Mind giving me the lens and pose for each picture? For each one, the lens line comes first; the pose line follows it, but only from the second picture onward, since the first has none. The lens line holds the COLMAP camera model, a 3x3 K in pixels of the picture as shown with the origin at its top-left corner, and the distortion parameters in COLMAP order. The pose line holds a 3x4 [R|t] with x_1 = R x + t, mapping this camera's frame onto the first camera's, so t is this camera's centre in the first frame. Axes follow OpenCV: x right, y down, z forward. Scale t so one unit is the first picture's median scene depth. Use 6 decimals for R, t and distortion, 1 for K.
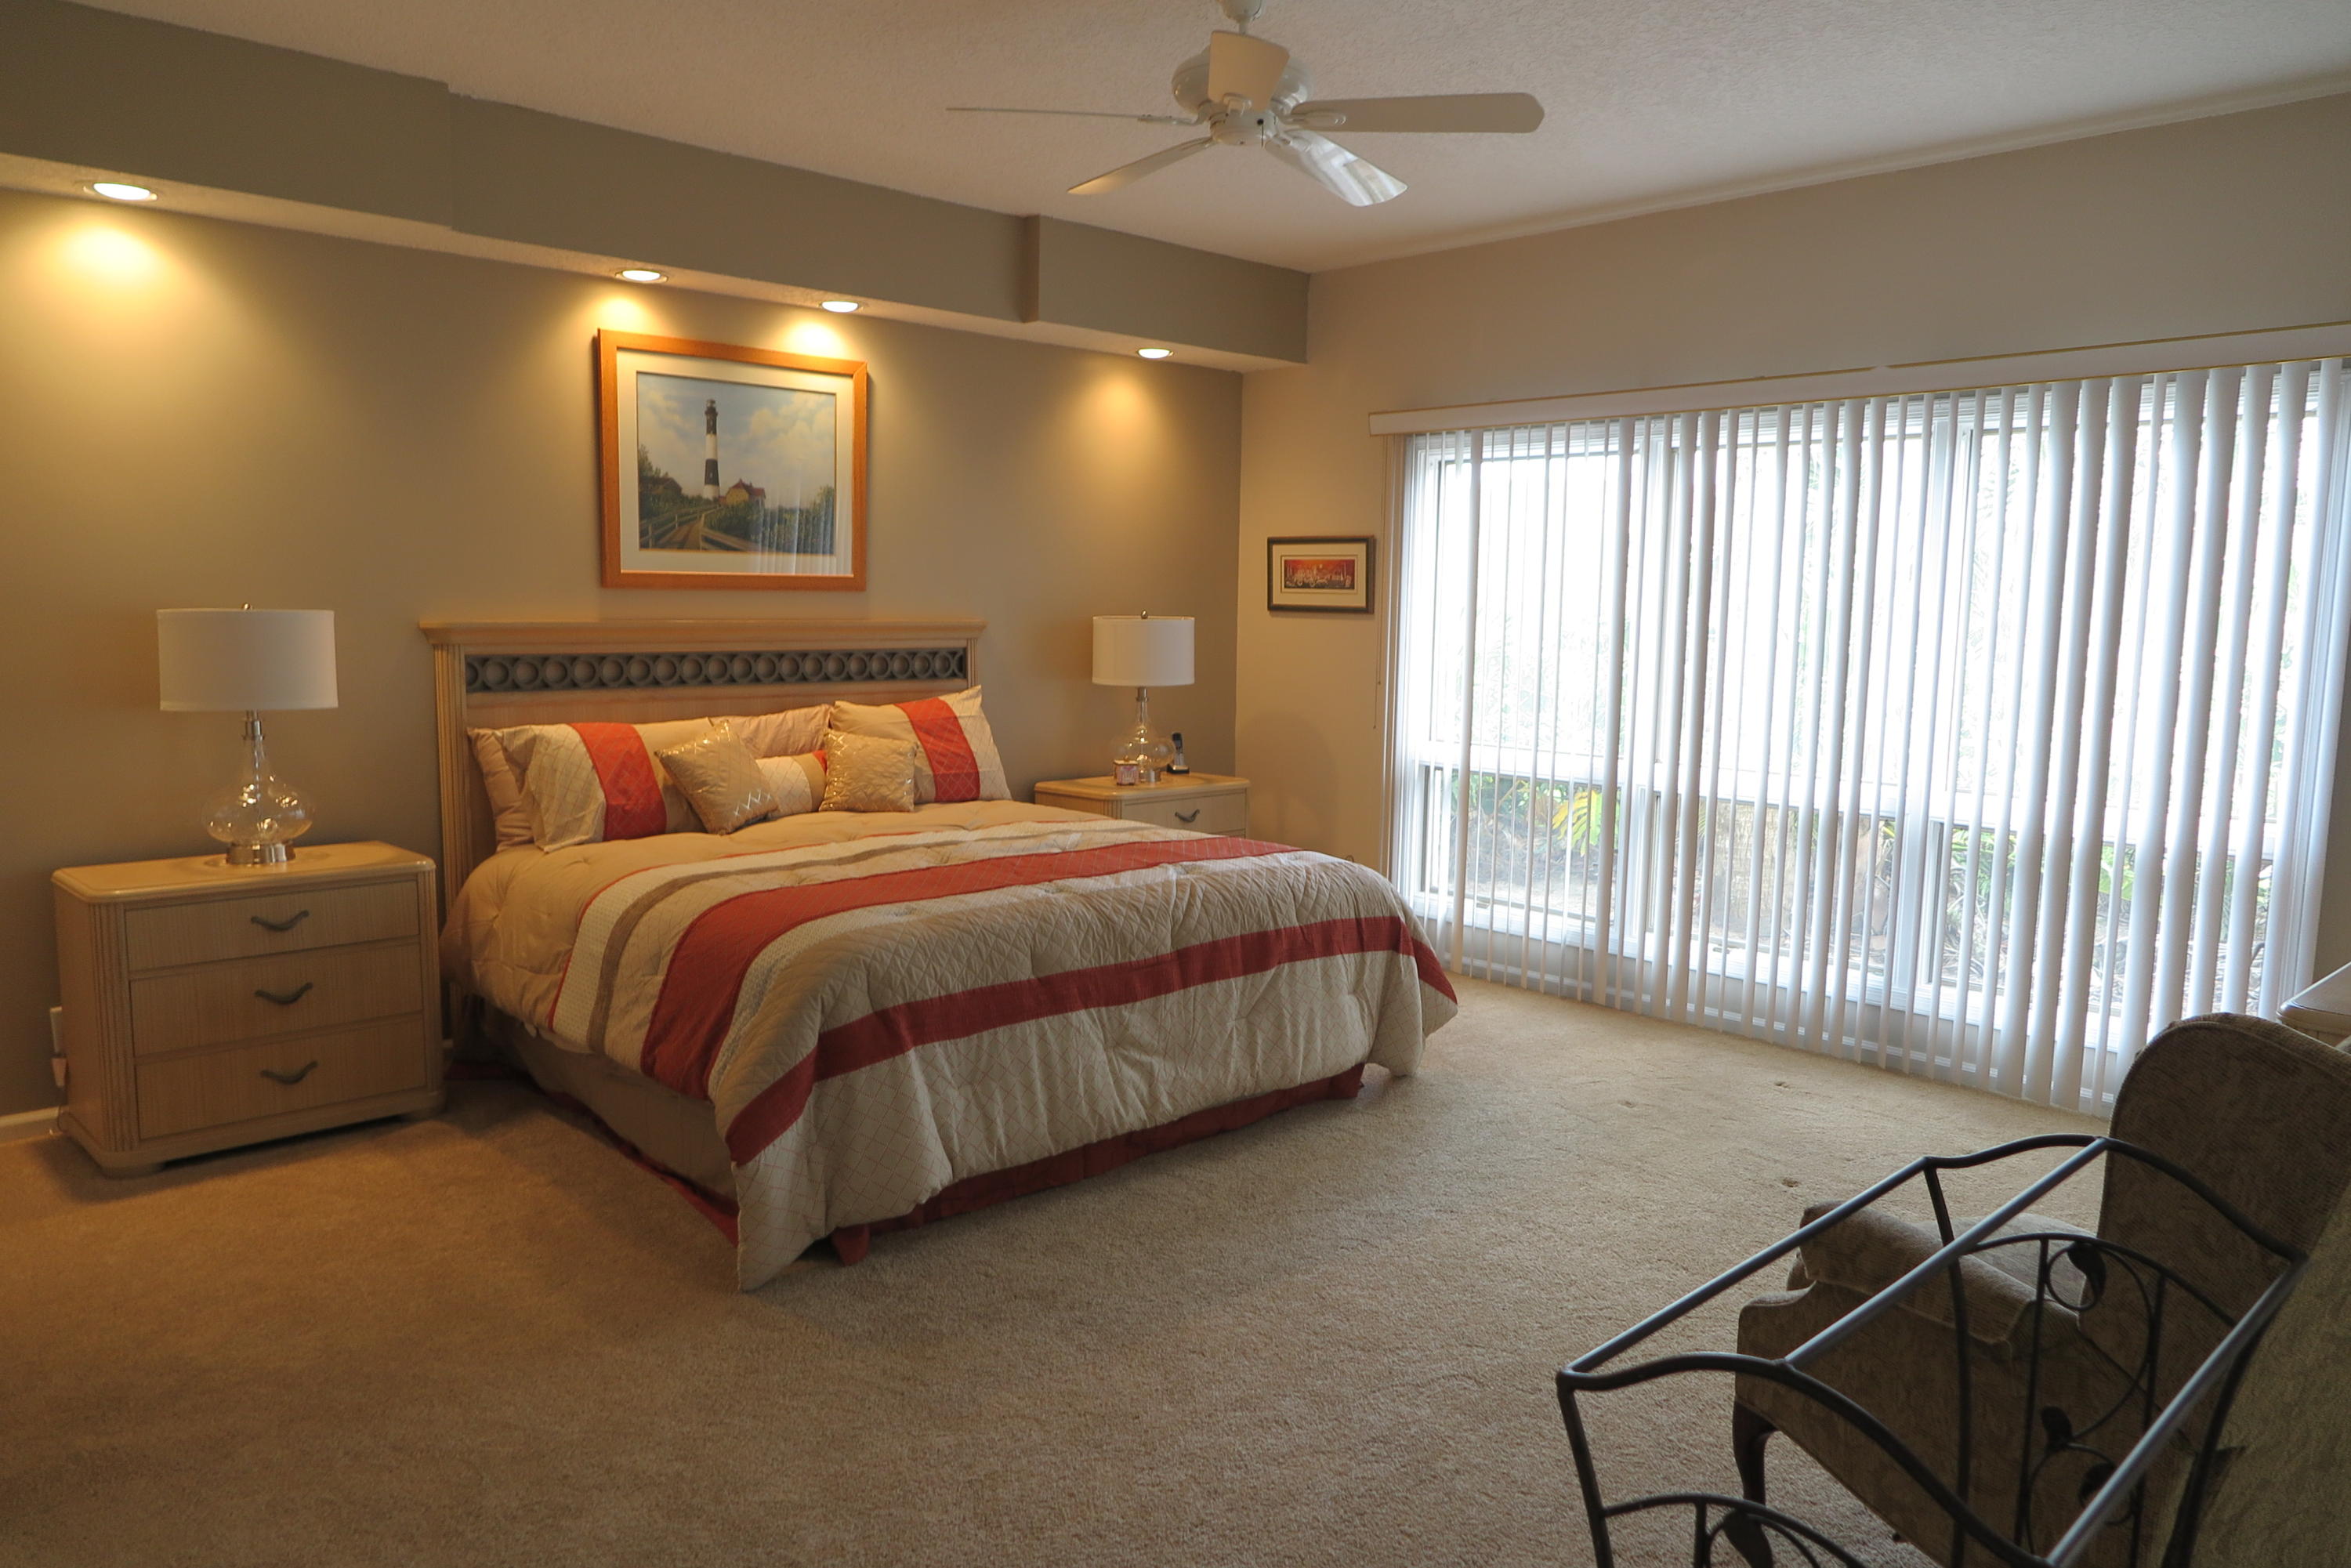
lens RADIAL K [[1625.5, 0, 1172.3], [0, 1625.5, 779.3], [0, 0, 1]] dist [-0.007552, 0.002909]
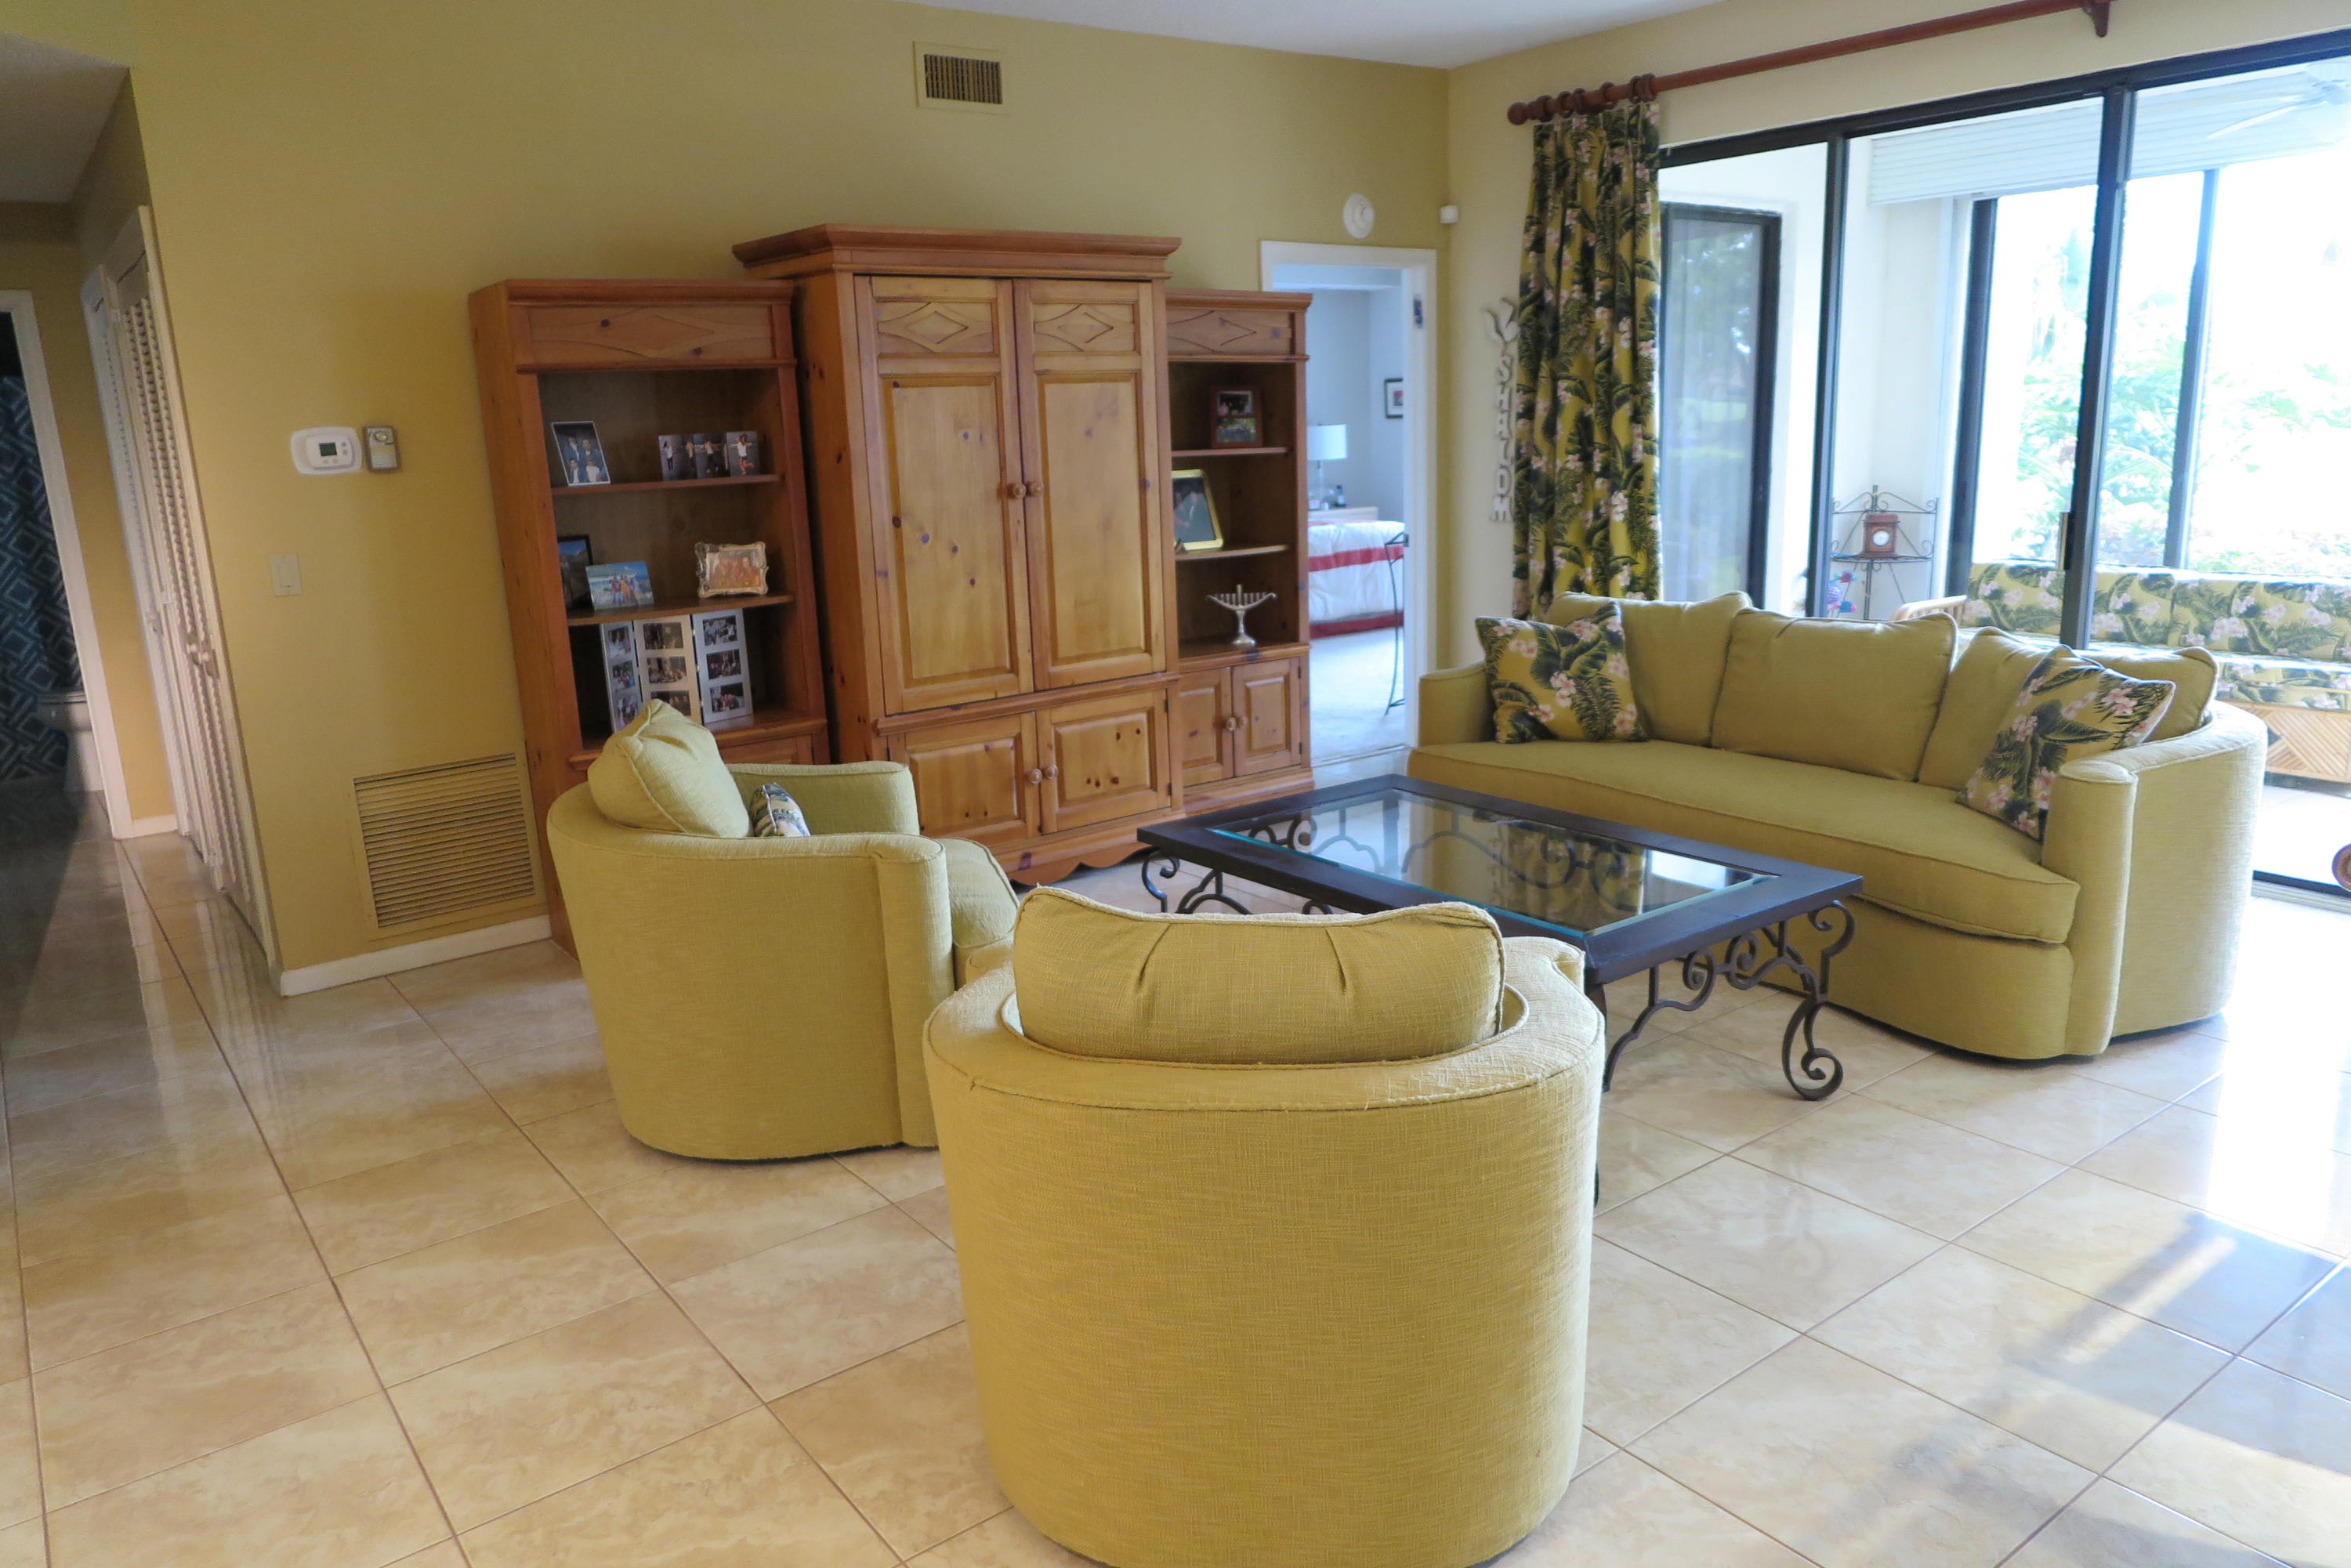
lens RADIAL K [[1625.5, 0, 1172.3], [0, 1625.5, 779.3], [0, 0, 1]] dist [-0.007552, 0.002909]
pose [[0.992748, -0.022863, -0.118021, 0.042957], [0.035745, 0.993485, 0.108209, 0.167917], [0.114779, -0.111643, 0.987098, -1.583506]]
